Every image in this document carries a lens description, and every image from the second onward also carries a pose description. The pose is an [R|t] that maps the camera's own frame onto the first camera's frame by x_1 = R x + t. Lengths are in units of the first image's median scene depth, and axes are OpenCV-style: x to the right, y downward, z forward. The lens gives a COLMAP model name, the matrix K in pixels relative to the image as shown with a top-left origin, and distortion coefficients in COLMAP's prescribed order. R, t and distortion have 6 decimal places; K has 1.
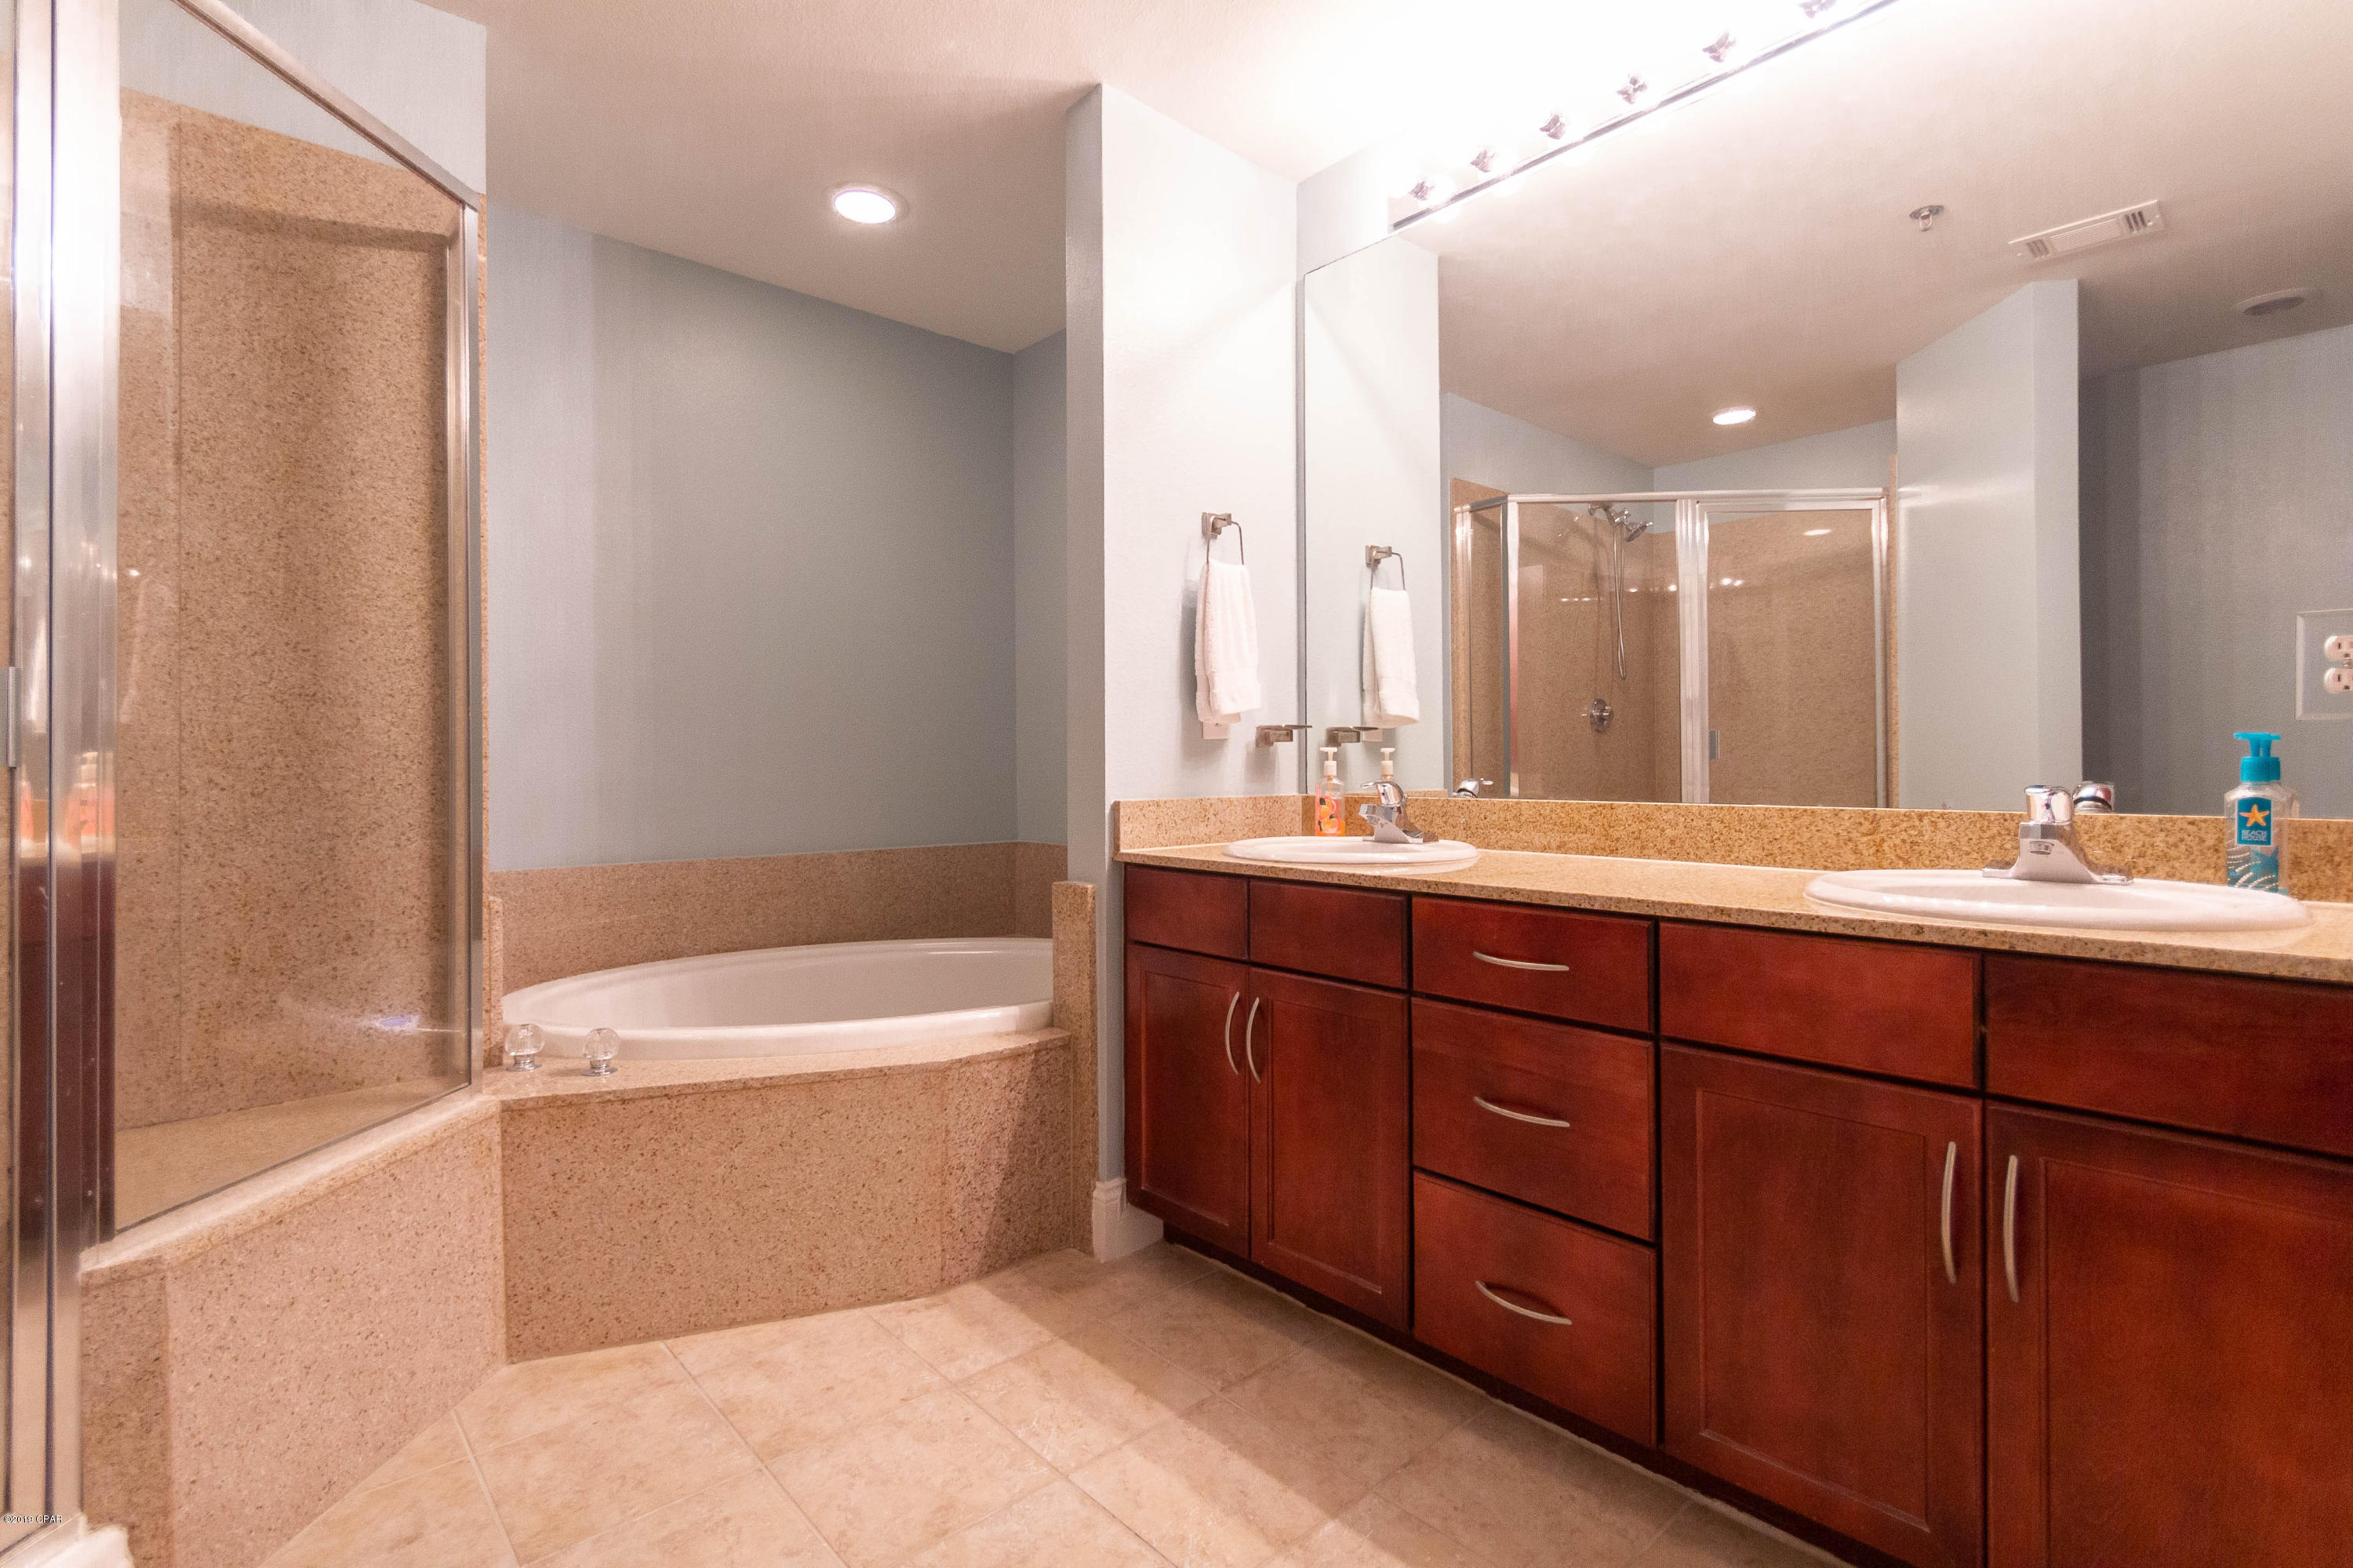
lens RADIAL K [[1133.4, 0, 1175.1], [0, 1133.4, 751.7], [0, 0, 1]] dist [0.015090, -0.007661]
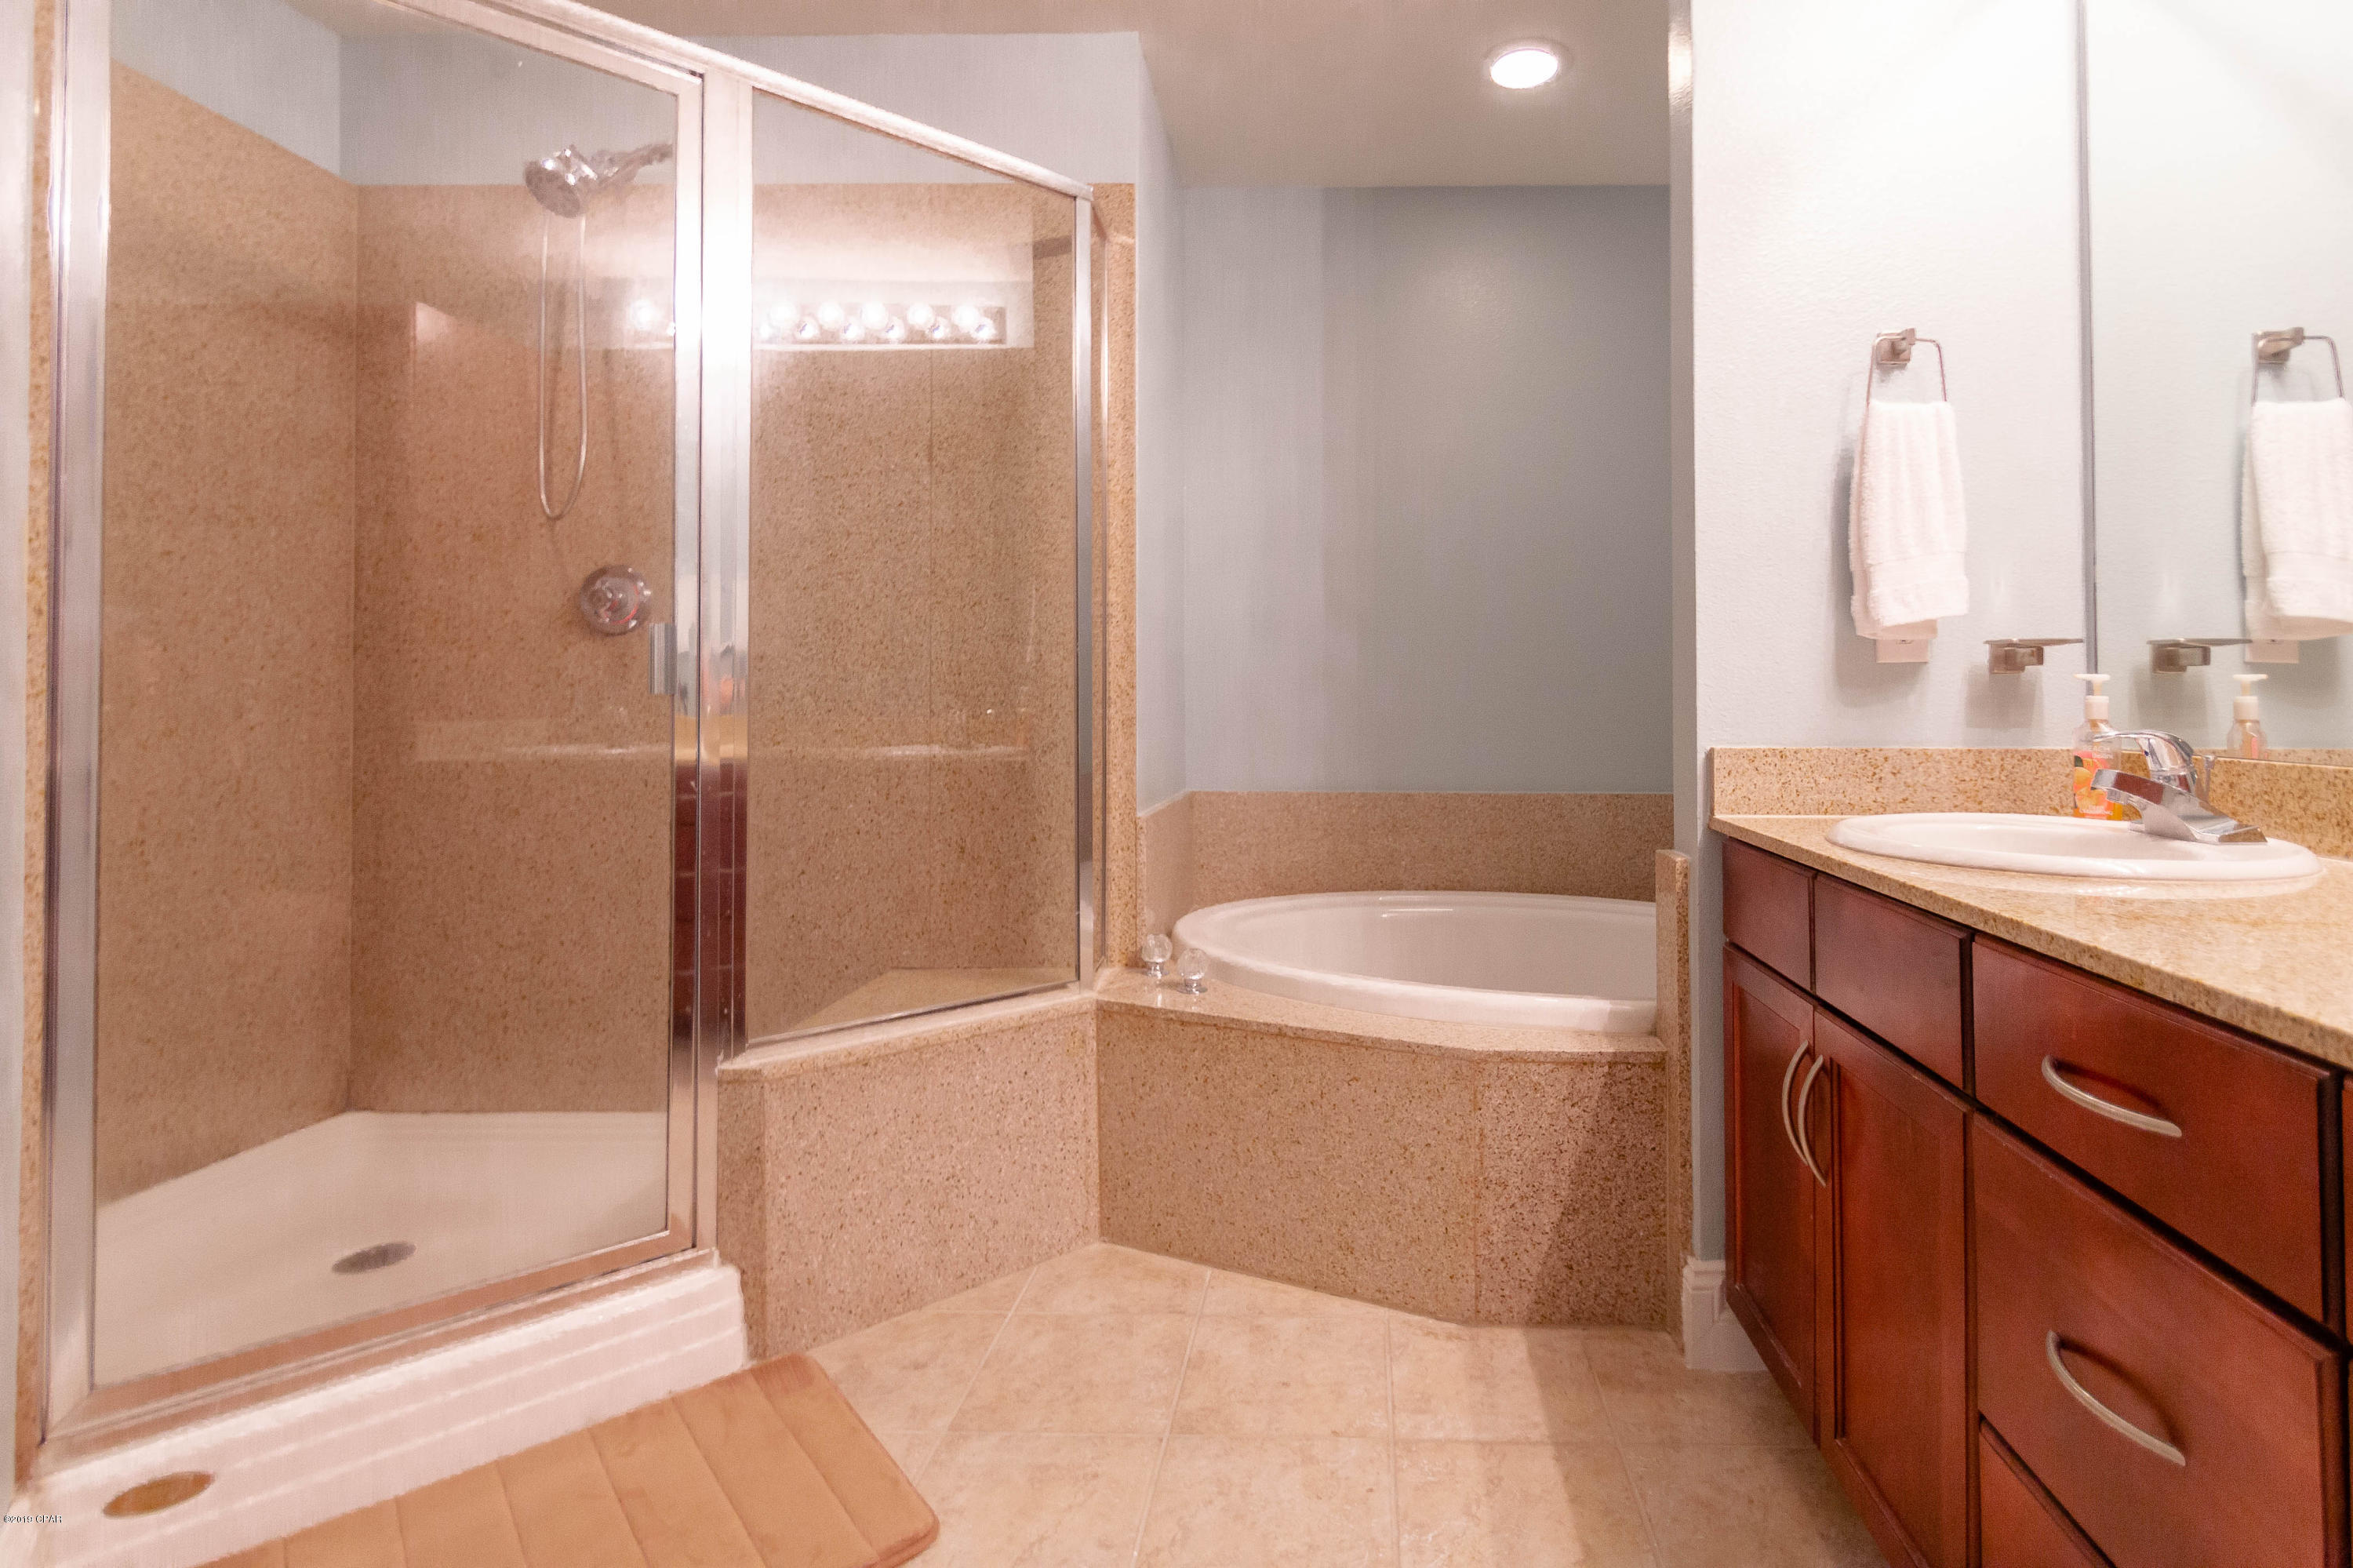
lens RADIAL K [[1172.2, 0, 1176.4], [0, 1172.2, 676.0], [0, 0, 1]] dist [0.001913, 0.000973]
pose [[0.726298, -0.005630, -0.687357, 0.235882], [0.001197, 0.999975, -0.006926, 0.001581], [0.687379, 0.004208, 0.726287, 0.220772]]
